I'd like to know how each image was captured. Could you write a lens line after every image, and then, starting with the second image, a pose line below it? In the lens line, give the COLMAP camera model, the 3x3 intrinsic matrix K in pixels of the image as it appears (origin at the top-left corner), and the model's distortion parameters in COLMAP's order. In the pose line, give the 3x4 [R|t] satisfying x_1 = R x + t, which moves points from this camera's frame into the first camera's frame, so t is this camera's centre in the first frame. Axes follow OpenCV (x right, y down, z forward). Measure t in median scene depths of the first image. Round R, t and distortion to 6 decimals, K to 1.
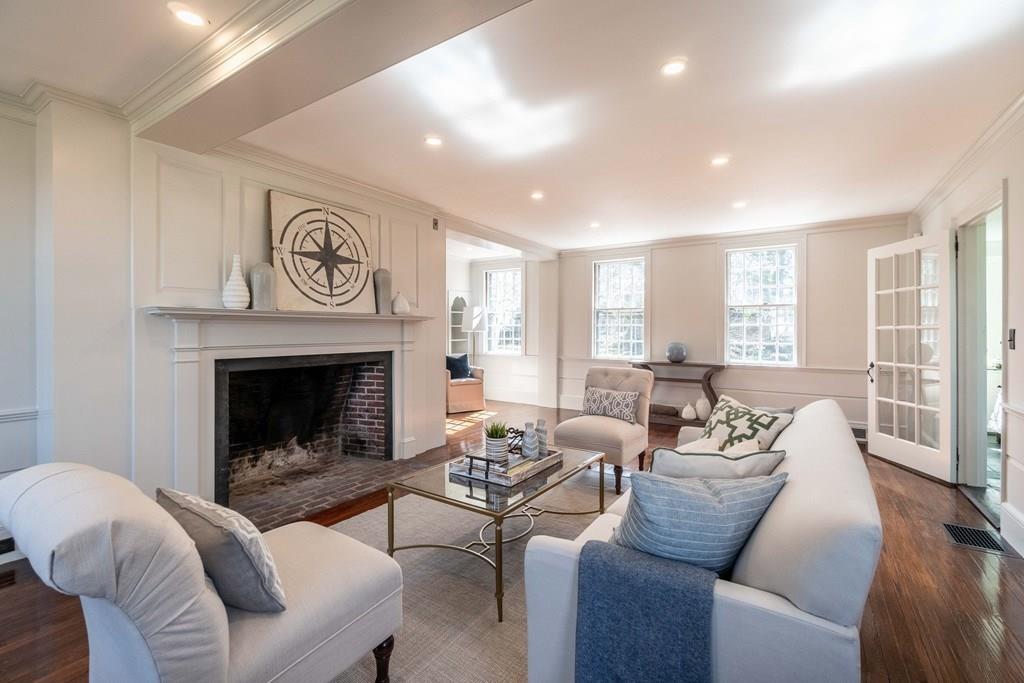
lens RADIAL K [[462.9, 0, 517.8], [0, 462.9, 341.2], [0, 0, 1]] dist [-0.001270, -0.000785]
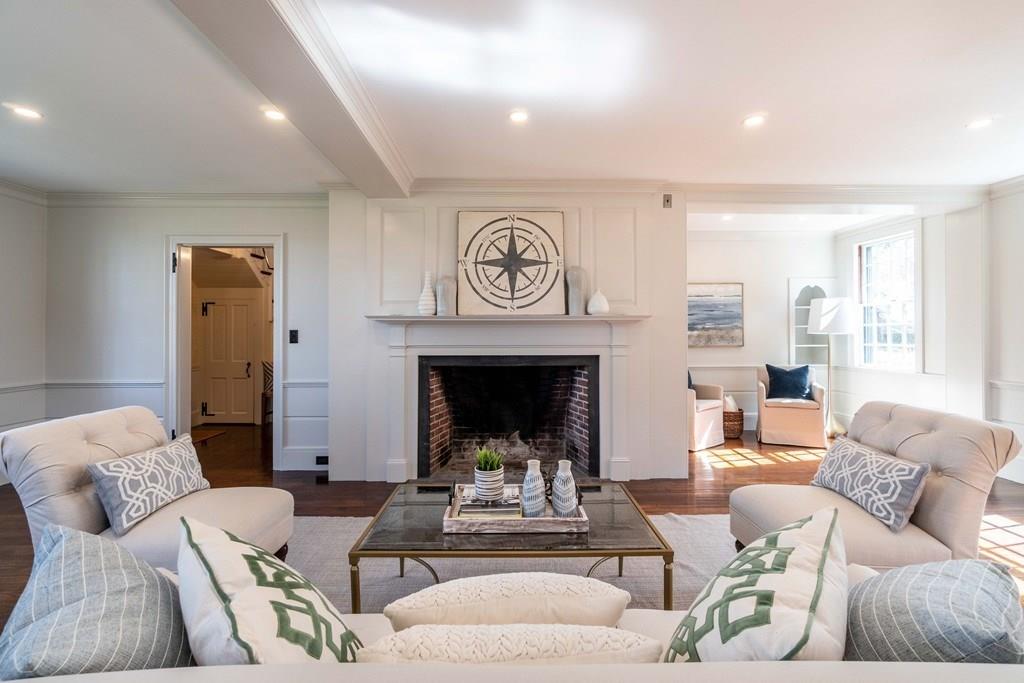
lens RADIAL K [[462.9, 0, 515.1], [0, 462.9, 334.4], [0, 0, 1]] dist [-0.001270, -0.000785]
pose [[0.540212, 0.002423, -0.841526, 0.458073], [-0.018570, 0.999787, -0.009042, -0.009765], [0.841324, 0.020512, 0.540141, 0.437320]]
